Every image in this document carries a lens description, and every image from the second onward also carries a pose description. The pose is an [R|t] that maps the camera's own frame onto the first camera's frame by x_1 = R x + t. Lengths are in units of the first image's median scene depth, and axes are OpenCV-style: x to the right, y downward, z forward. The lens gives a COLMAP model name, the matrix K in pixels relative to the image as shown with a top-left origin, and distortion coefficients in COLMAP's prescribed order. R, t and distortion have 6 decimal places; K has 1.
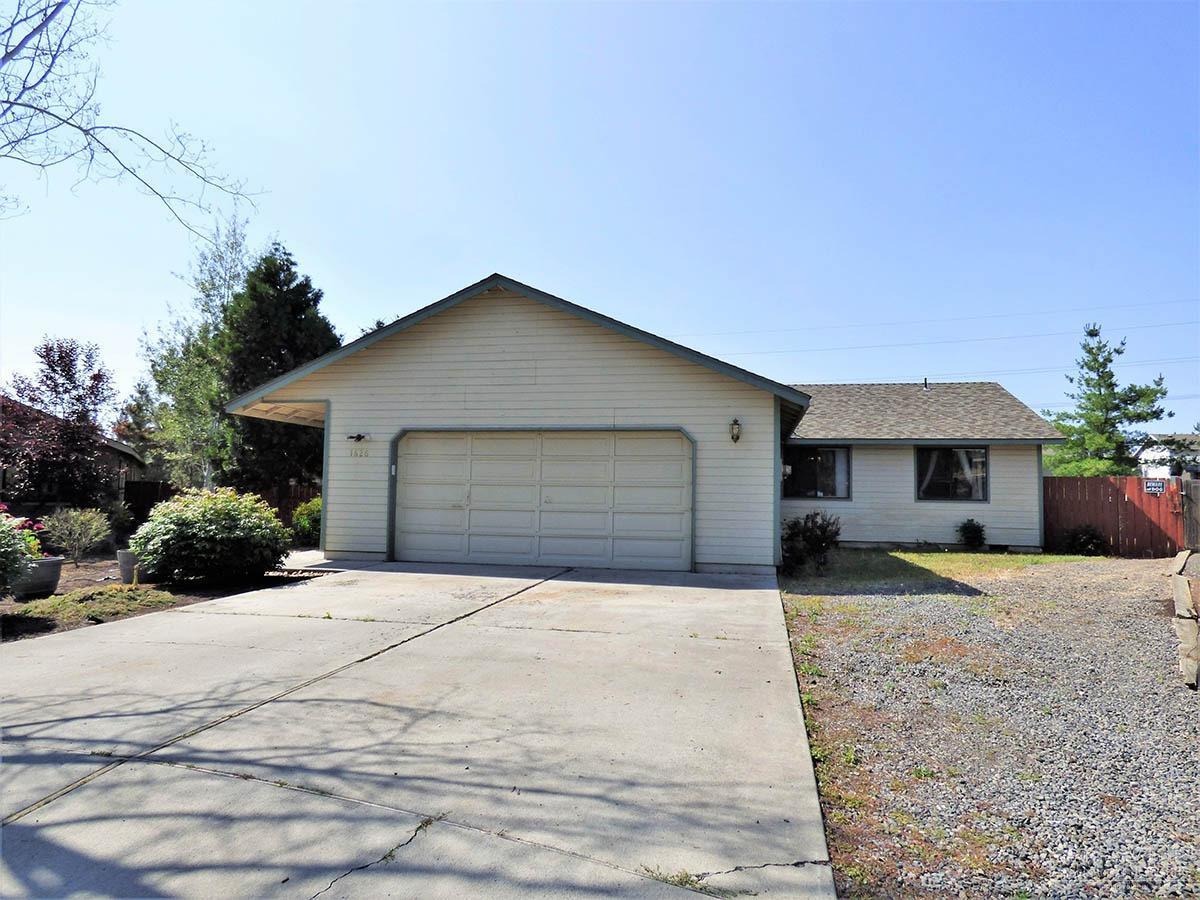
lens RADIAL K [[733.7, 0, 600.6], [0, 733.7, 456.8], [0, 0, 1]] dist [-0.007614, 0.000270]
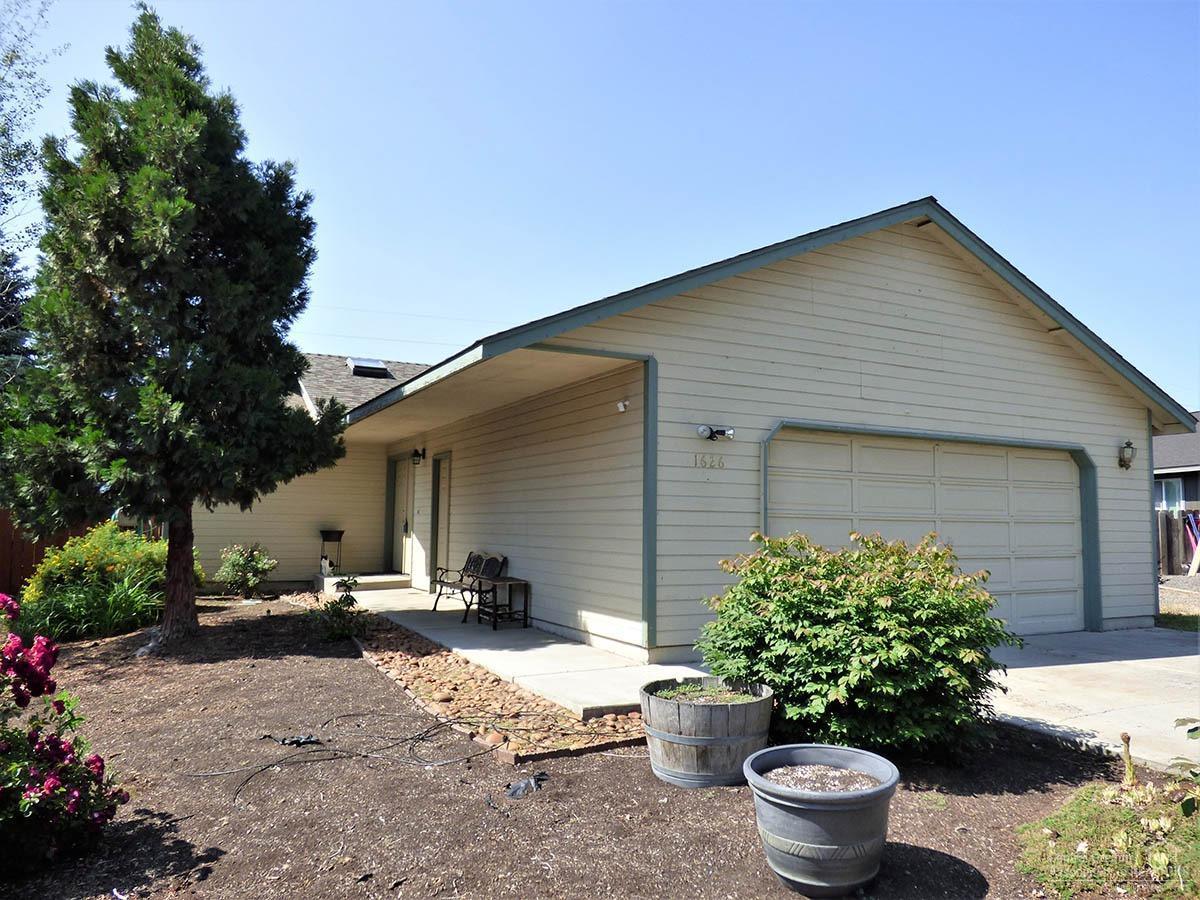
lens RADIAL K [[847.3, 0, 601.1], [0, 847.3, 445.3], [0, 0, 1]] dist [-0.002131, 0.000613]
pose [[0.802026, 0.045193, 0.595576, -0.785920], [-0.058053, 0.998311, 0.002425, -0.014055], [-0.594461, -0.036520, 0.803295, 0.547623]]
